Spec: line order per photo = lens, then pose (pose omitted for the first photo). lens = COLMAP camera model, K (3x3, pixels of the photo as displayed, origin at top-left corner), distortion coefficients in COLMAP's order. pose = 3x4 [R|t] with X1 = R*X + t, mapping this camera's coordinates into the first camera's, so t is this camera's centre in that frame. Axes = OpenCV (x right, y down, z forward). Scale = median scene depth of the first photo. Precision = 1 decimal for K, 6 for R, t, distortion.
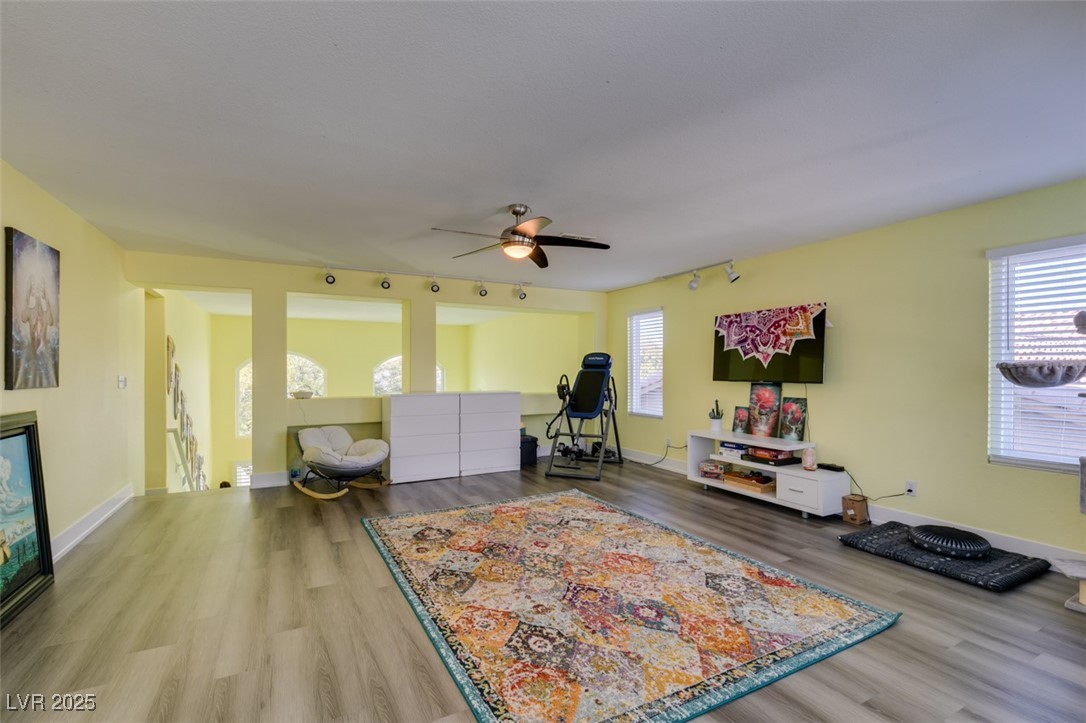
lens RADIAL K [[482.2, 0, 538.8], [0, 482.2, 366.8], [0, 0, 1]] dist [0.006328, -0.001794]
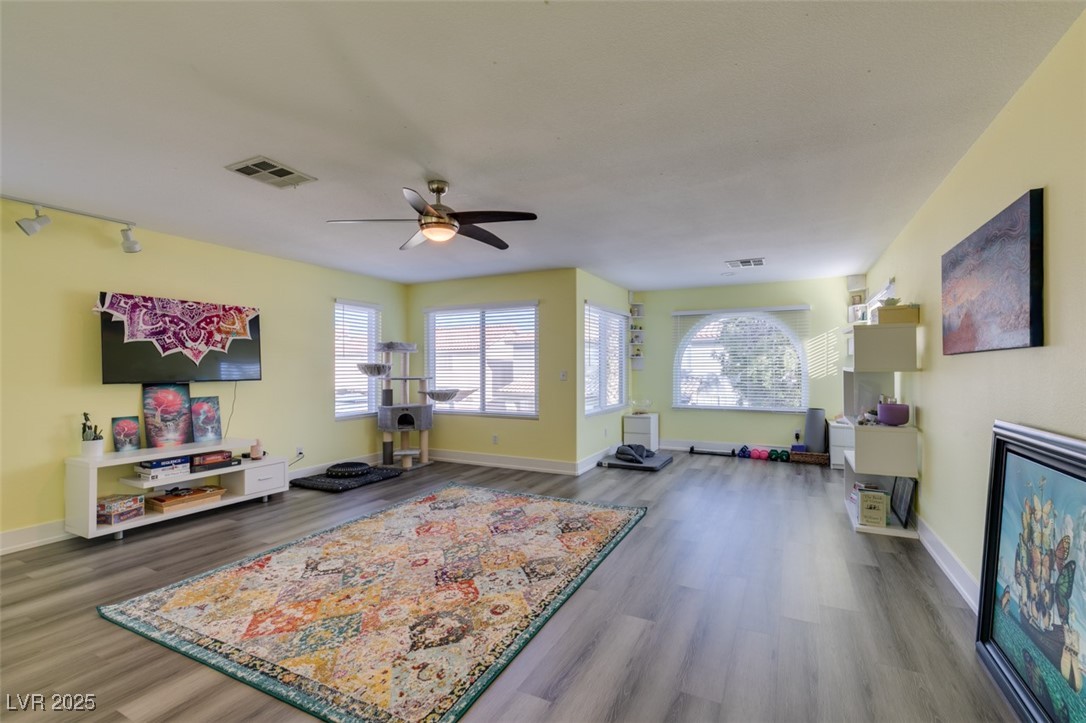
lens RADIAL K [[482.2, 0, 541.5], [0, 482.2, 365.0], [0, 0, 1]] dist [0.006328, -0.001794]
pose [[-0.570419, 0.005426, 0.821336, -0.708529], [-0.002380, 0.999963, -0.008259, 0.006926], [-0.821351, -0.006666, -0.570385, 1.091818]]
